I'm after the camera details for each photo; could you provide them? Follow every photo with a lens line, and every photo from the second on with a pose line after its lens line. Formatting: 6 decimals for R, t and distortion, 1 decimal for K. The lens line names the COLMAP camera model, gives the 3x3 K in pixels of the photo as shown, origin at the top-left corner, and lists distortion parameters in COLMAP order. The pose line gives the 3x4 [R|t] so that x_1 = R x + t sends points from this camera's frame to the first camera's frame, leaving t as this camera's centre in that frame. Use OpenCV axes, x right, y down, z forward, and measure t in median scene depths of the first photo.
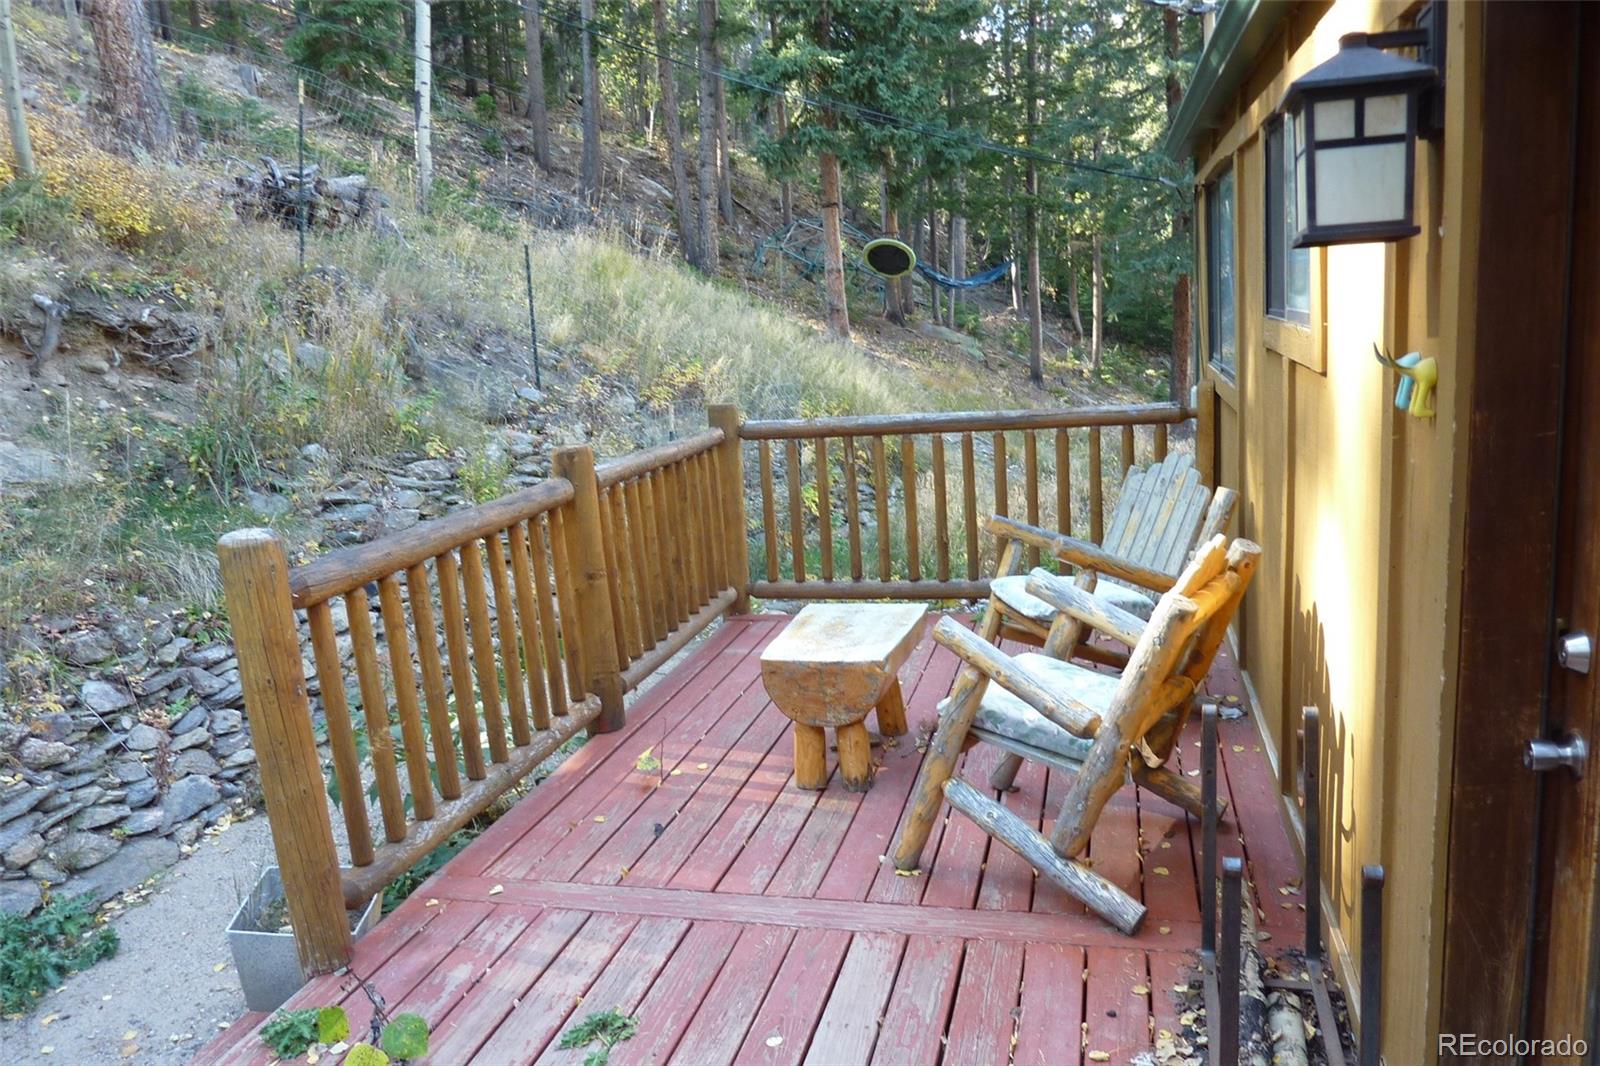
lens RADIAL K [[1185.2, 0, 800.3], [0, 1185.2, 534.8], [0, 0, 1]] dist [-0.017914, -0.020747]
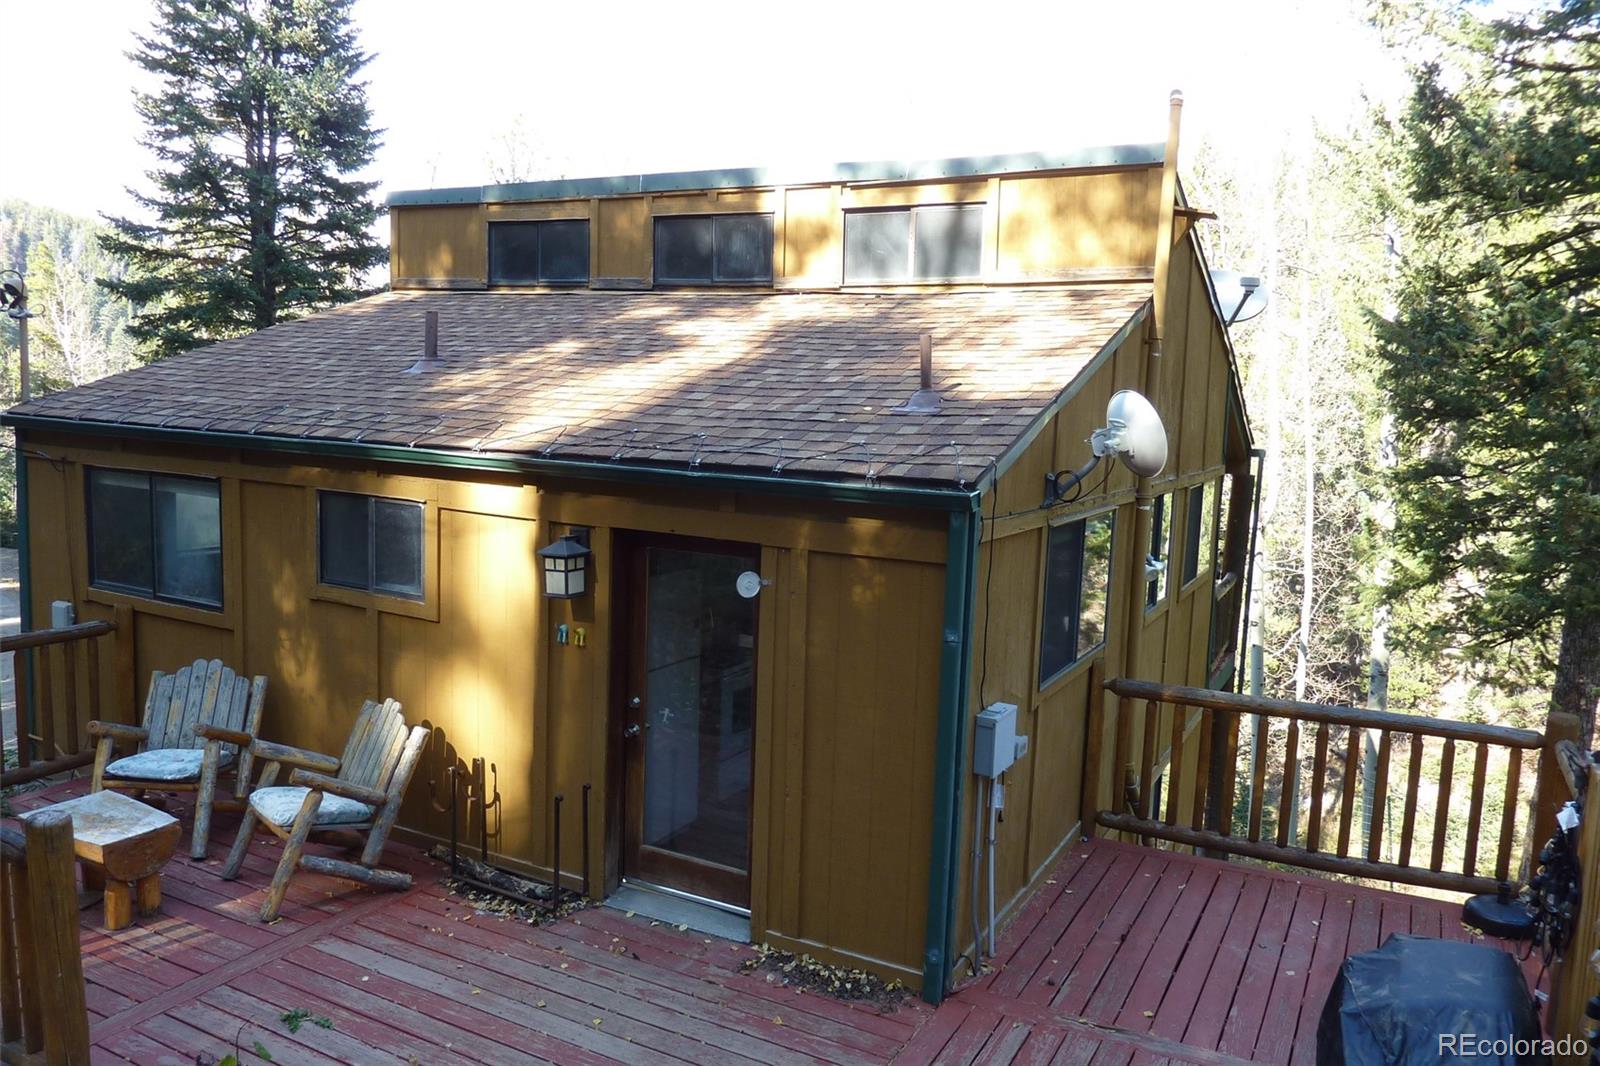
lens RADIAL K [[1185.2, 0, 799.4], [0, 1185.2, 533.1], [0, 0, 1]] dist [-0.017914, -0.020747]
pose [[0.225919, -0.043843, 0.973159, -1.626764], [0.147068, 0.989072, 0.010418, -0.221033], [-0.962981, 0.140767, 0.229898, -0.275004]]
